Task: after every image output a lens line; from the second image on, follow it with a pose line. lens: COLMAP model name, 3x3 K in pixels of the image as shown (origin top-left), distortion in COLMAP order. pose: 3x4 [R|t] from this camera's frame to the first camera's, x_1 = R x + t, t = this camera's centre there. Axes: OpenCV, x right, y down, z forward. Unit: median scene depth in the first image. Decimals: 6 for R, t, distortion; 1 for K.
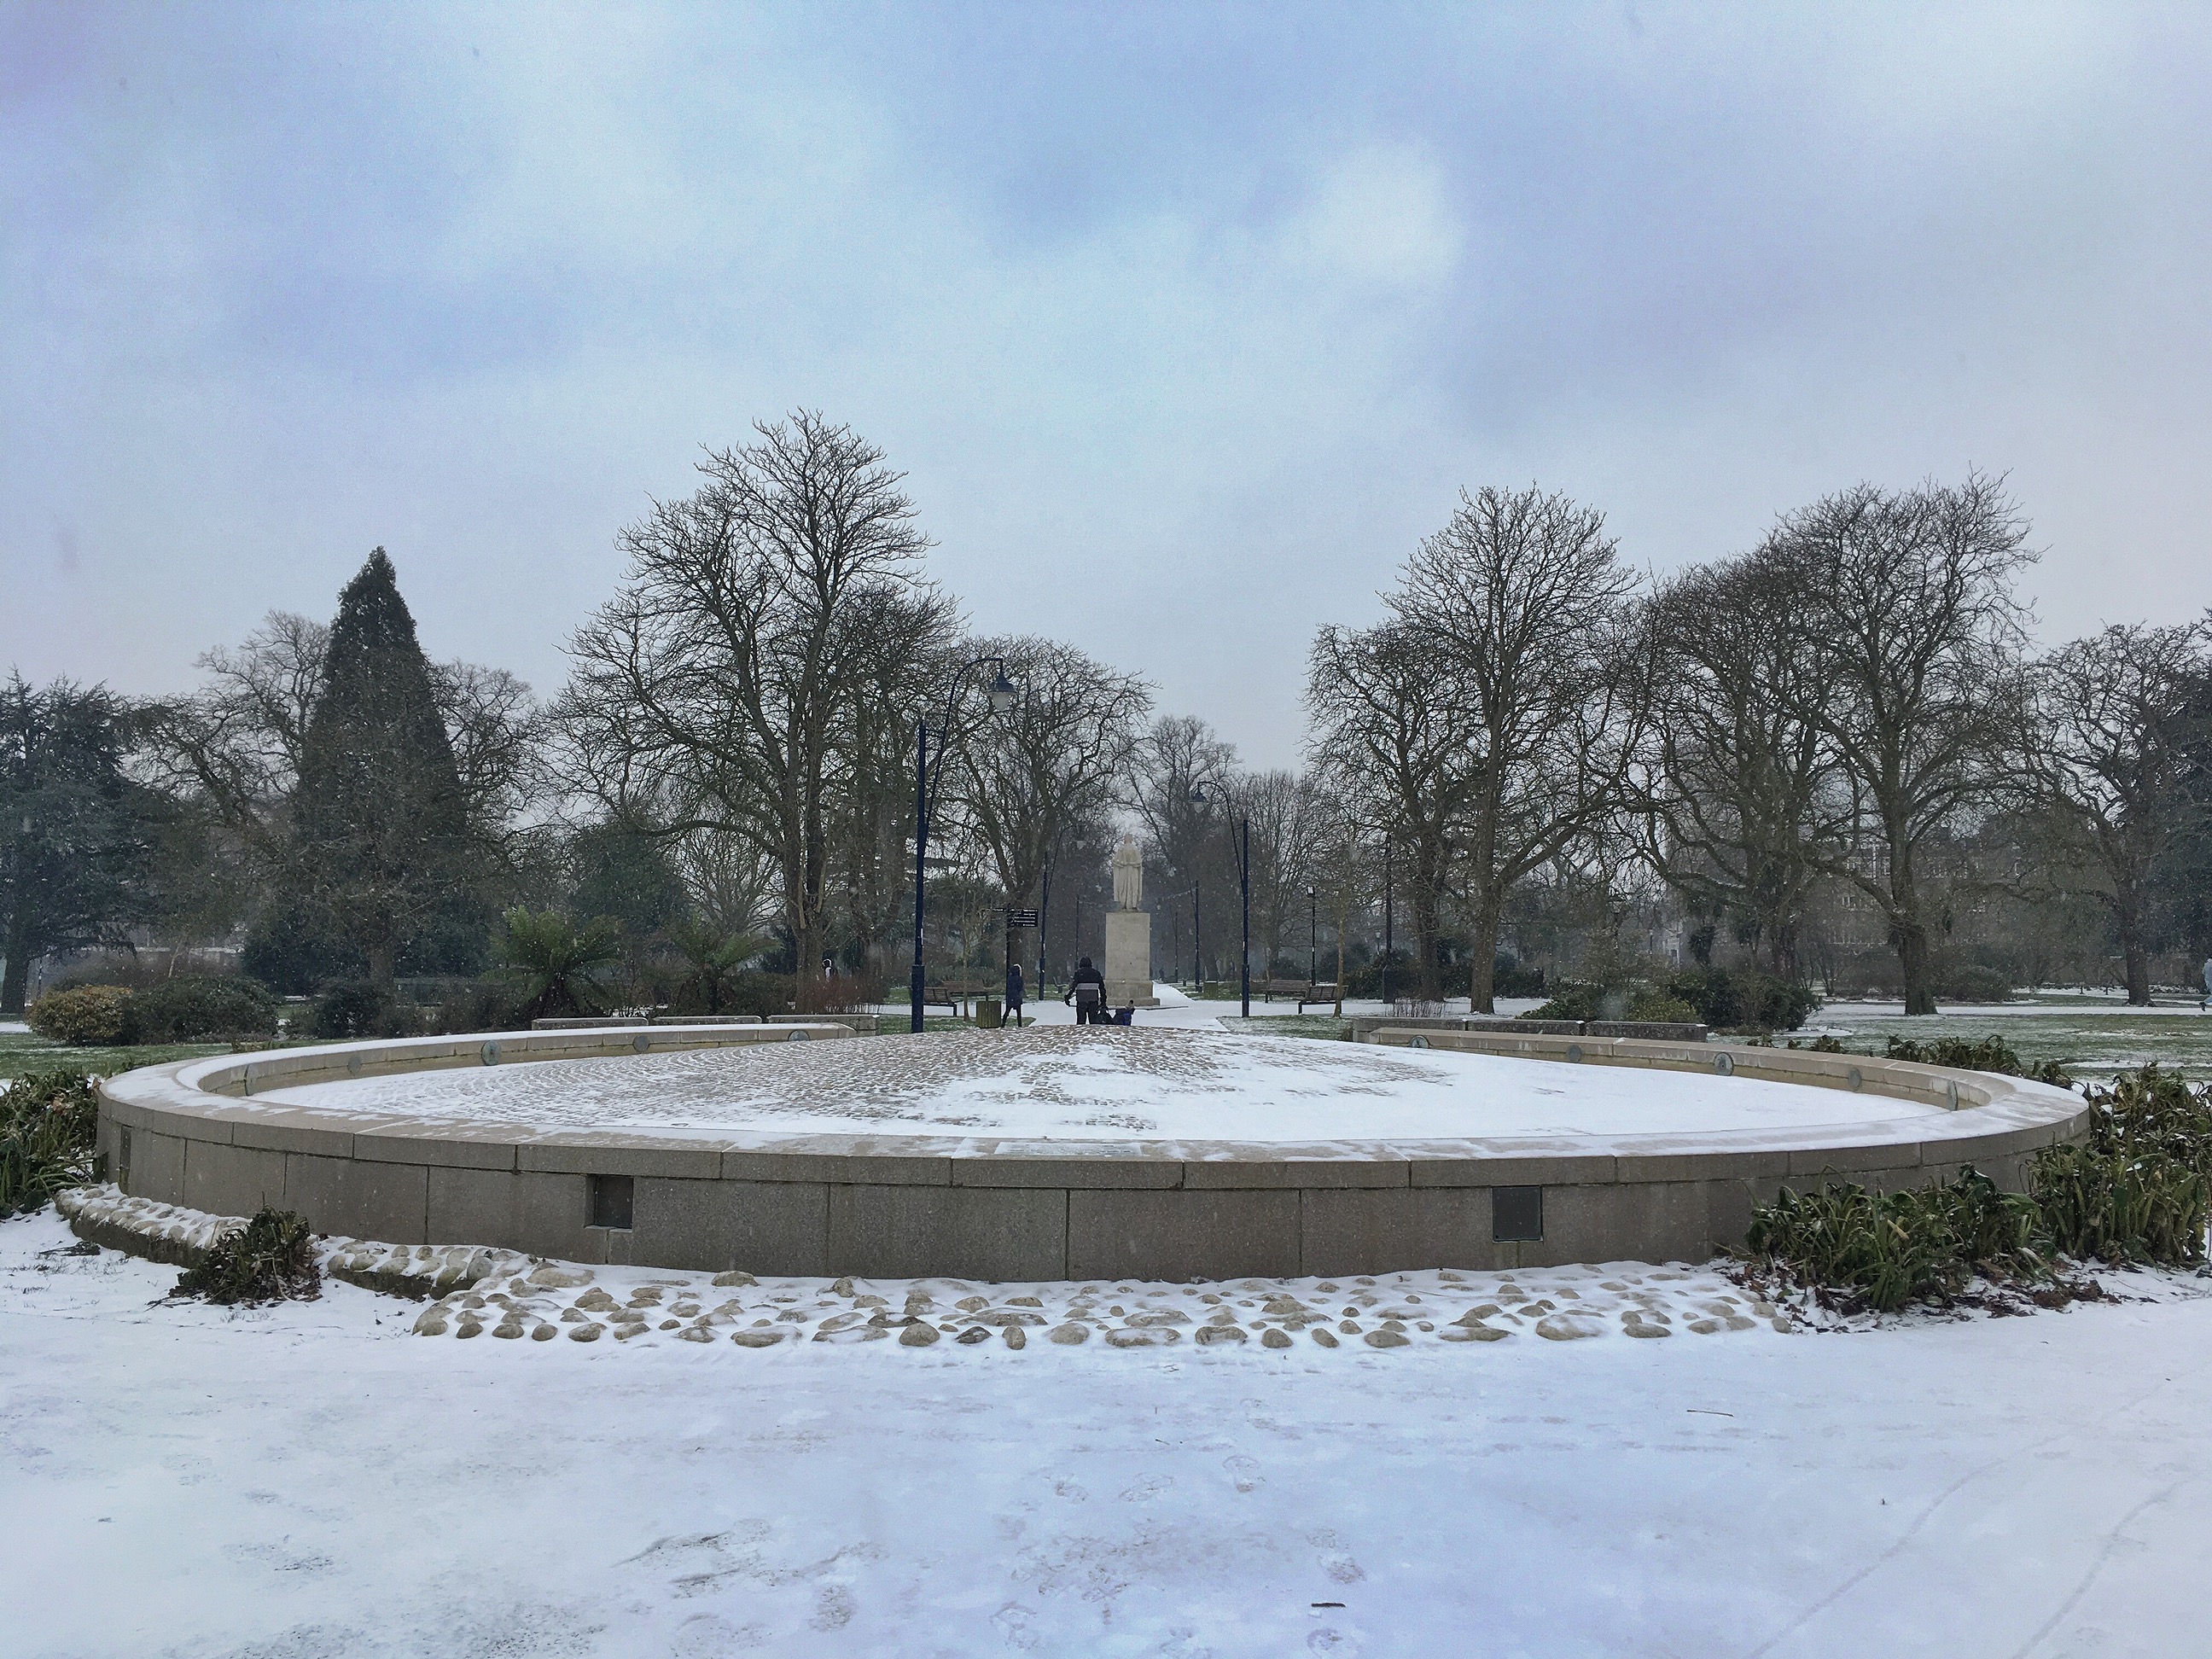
lens RADIAL K [[1870.1, 0, 1106.0], [0, 1870.1, 829.5], [0, 0, 1]] dist [0.078778, -0.102843]
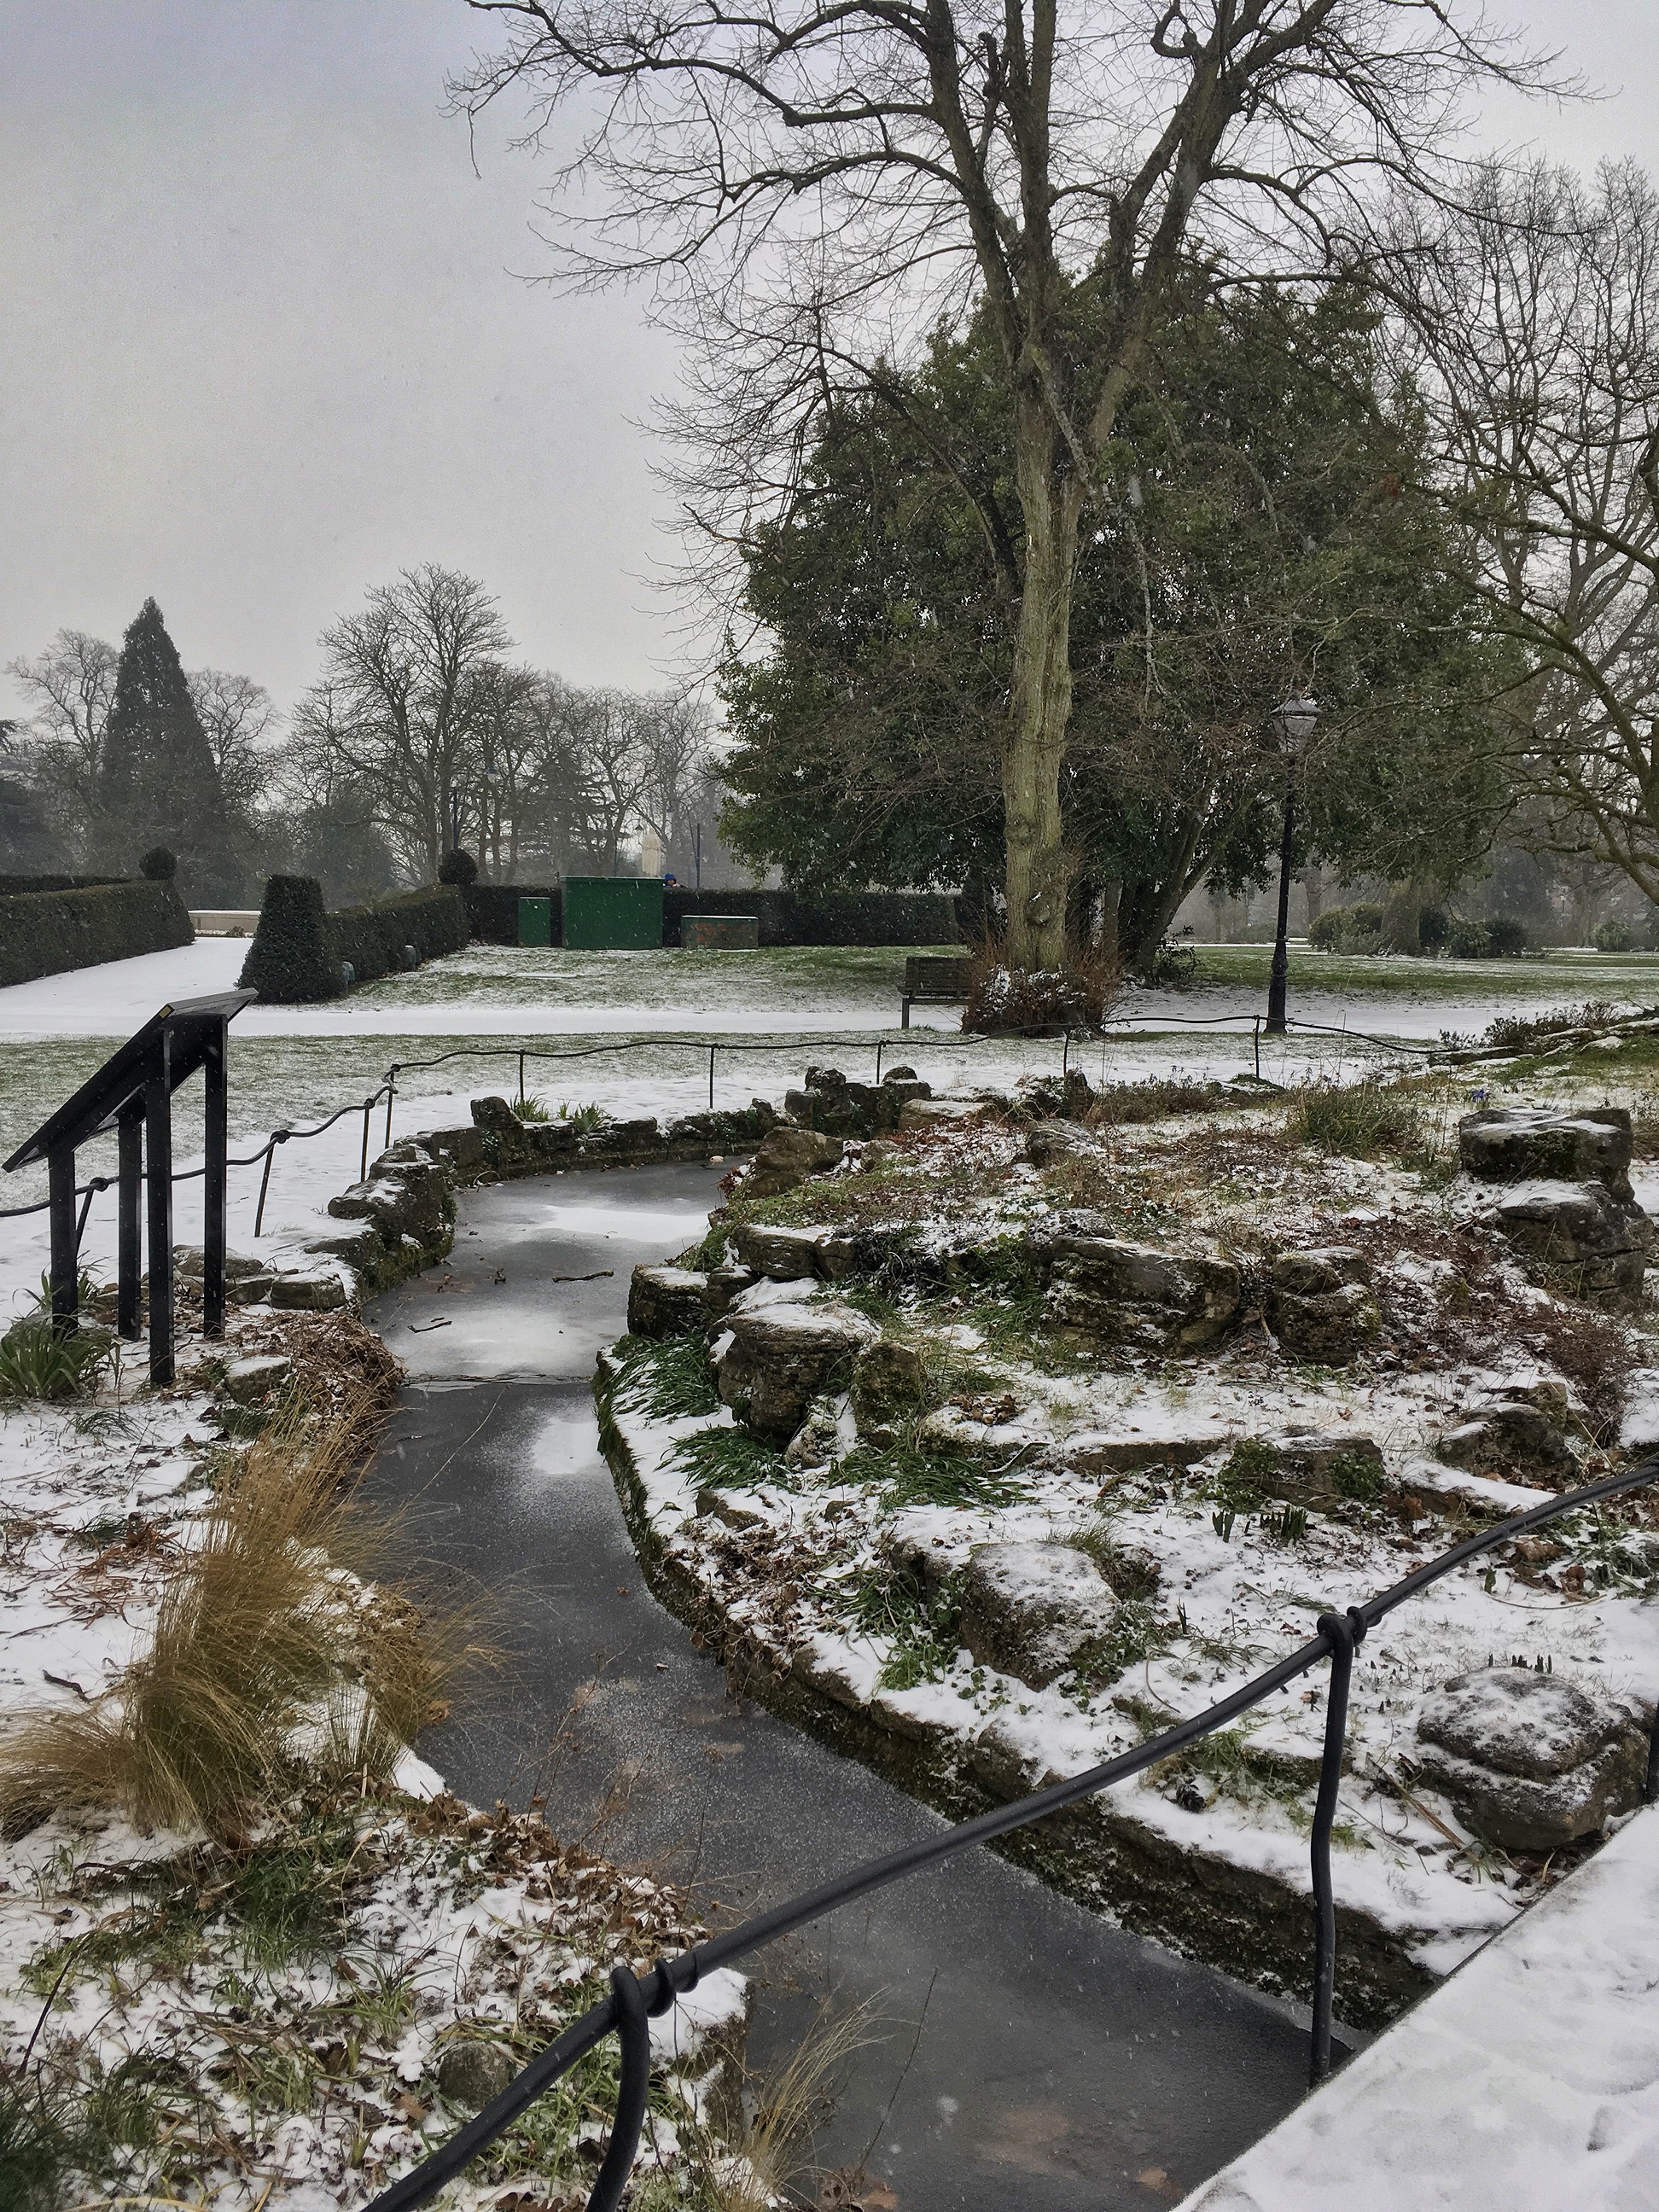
lens RADIAL K [[1870.1, 0, 817.8], [0, 1870.1, 1107.2], [0, 0, 1]] dist [0.078778, -0.102843]
pose [[0.999715, 0.019729, -0.013413, 0.185094], [-0.017277, 0.986443, 0.163195, -0.029637], [0.016451, -0.162917, 0.986503, -0.607917]]
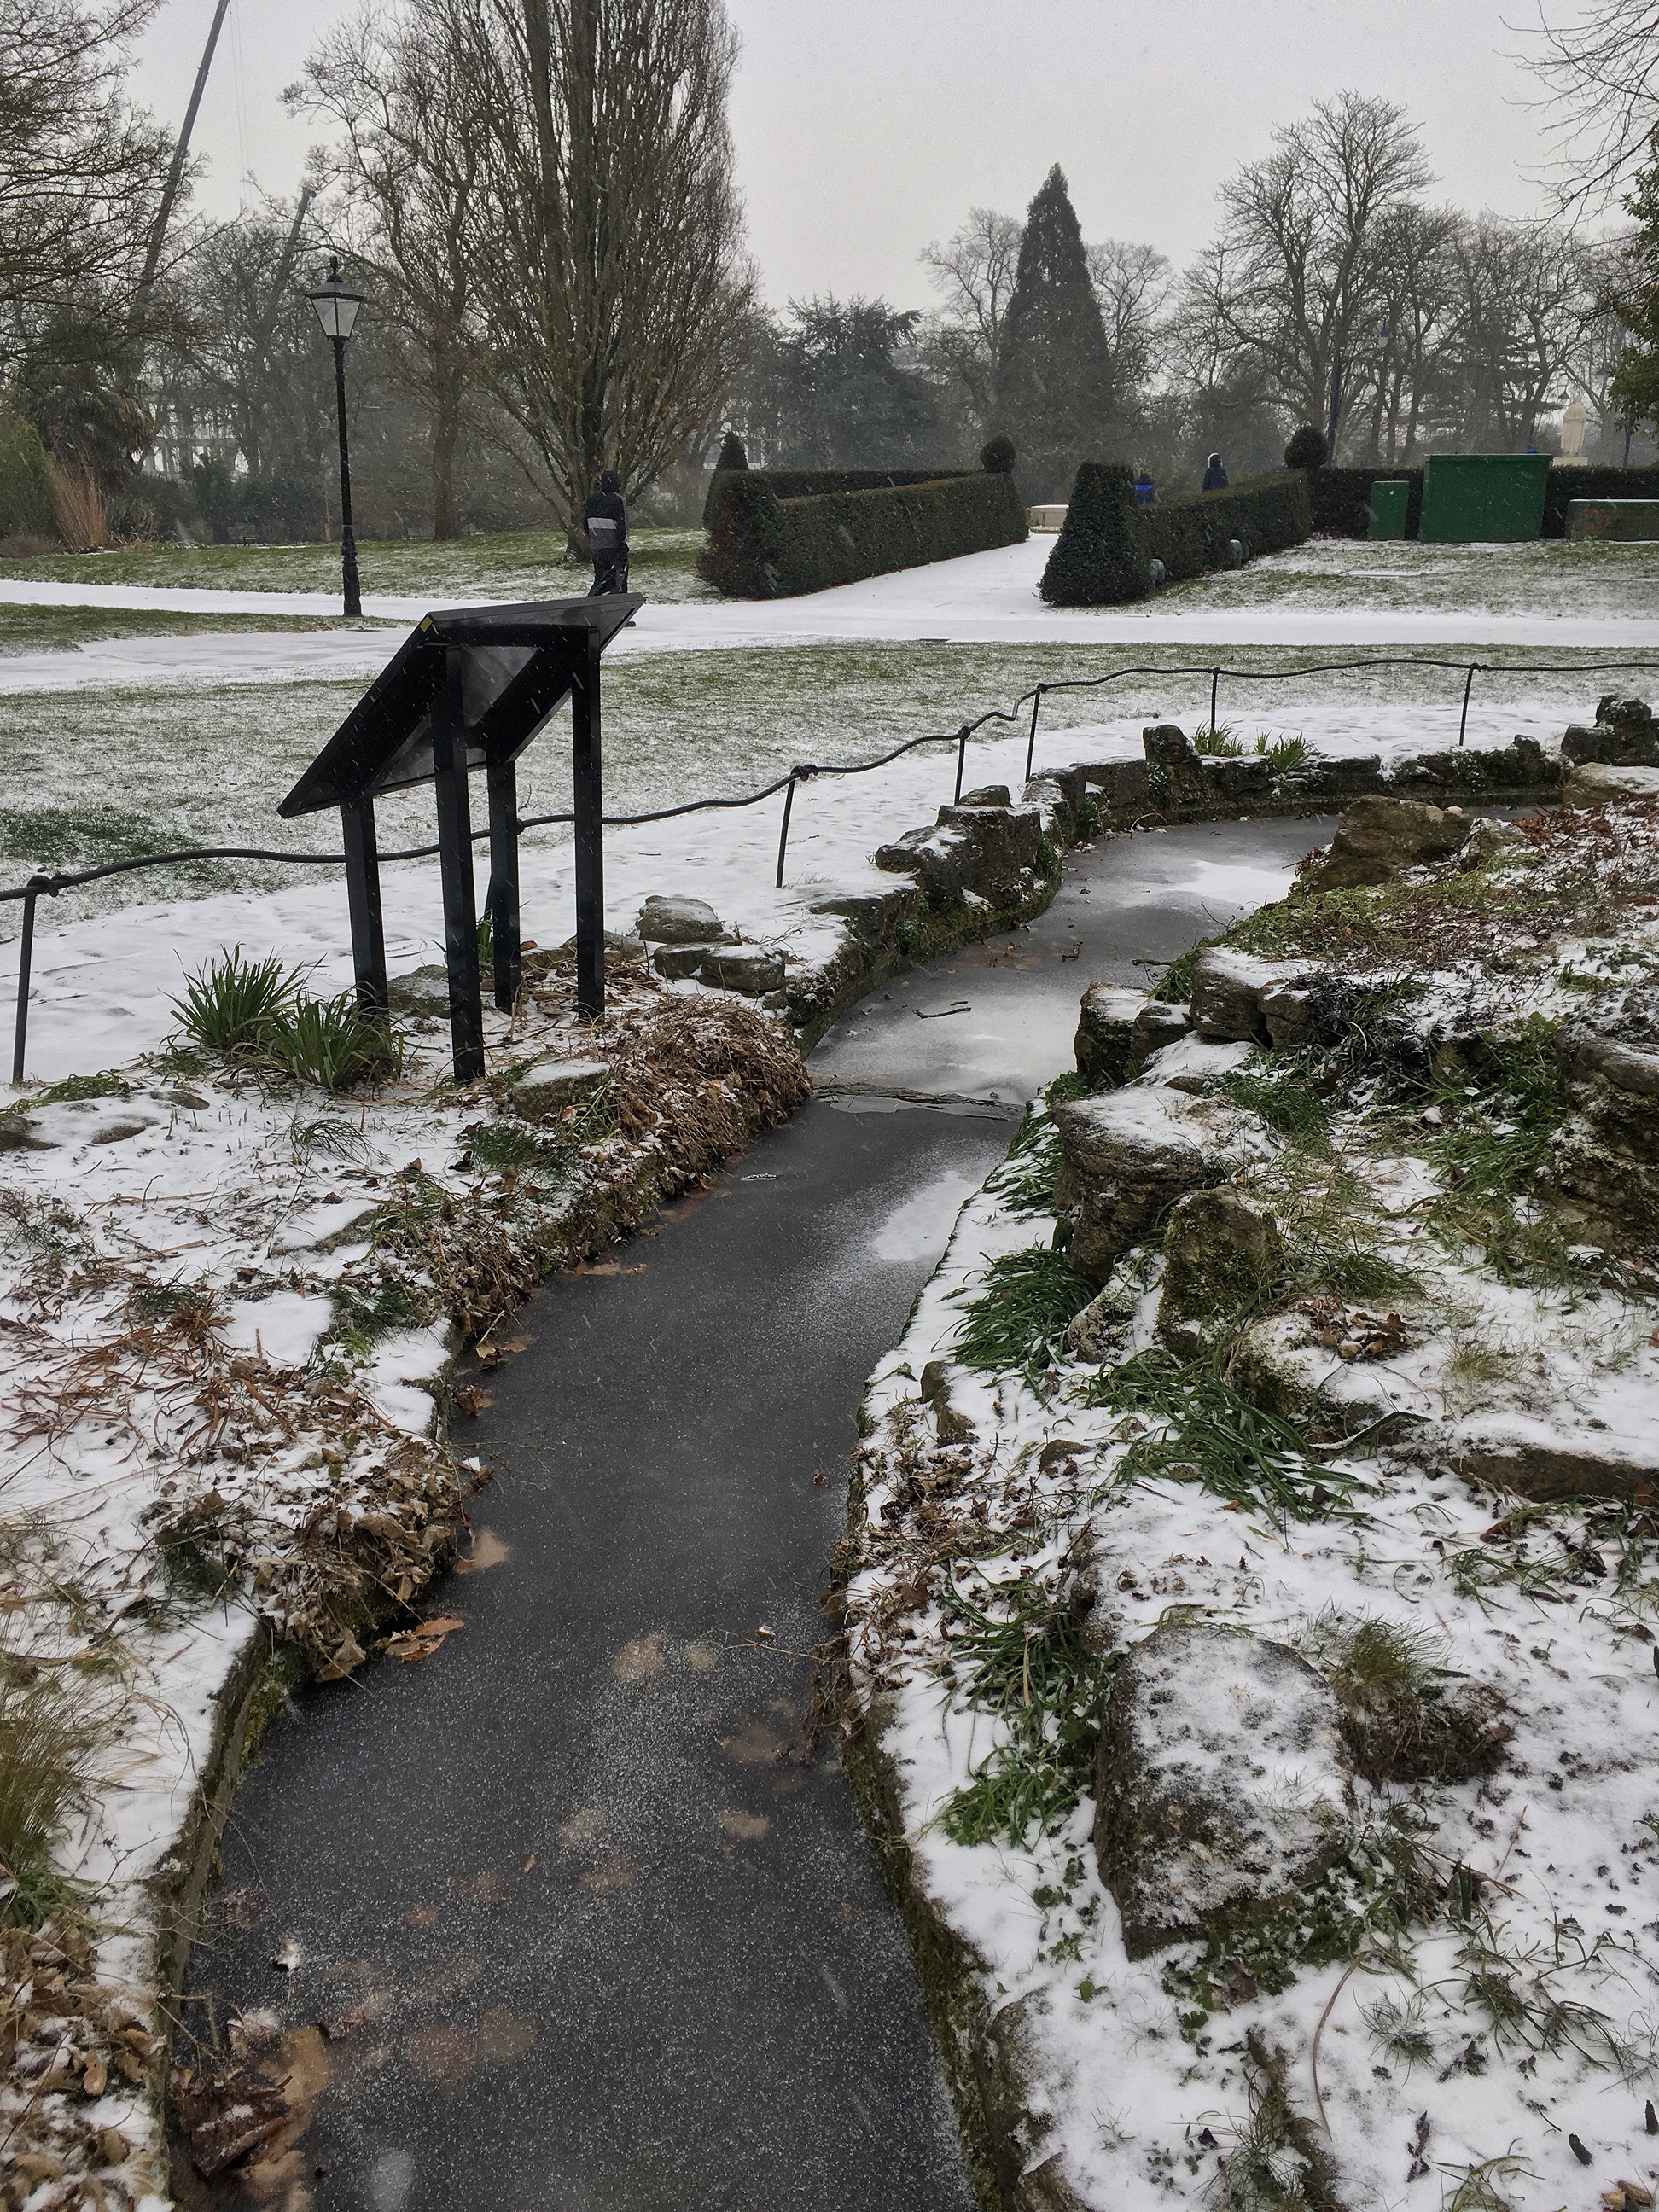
lens RADIAL K [[1870.1, 0, 817.8], [0, 1870.1, 1107.2], [0, 0, 1]] dist [0.078778, -0.102843]
pose [[0.890136, 0.146173, -0.431614, 0.198668], [0.021367, 0.932727, 0.359949, -0.027021], [0.455193, -0.329626, 0.827131, -0.576313]]
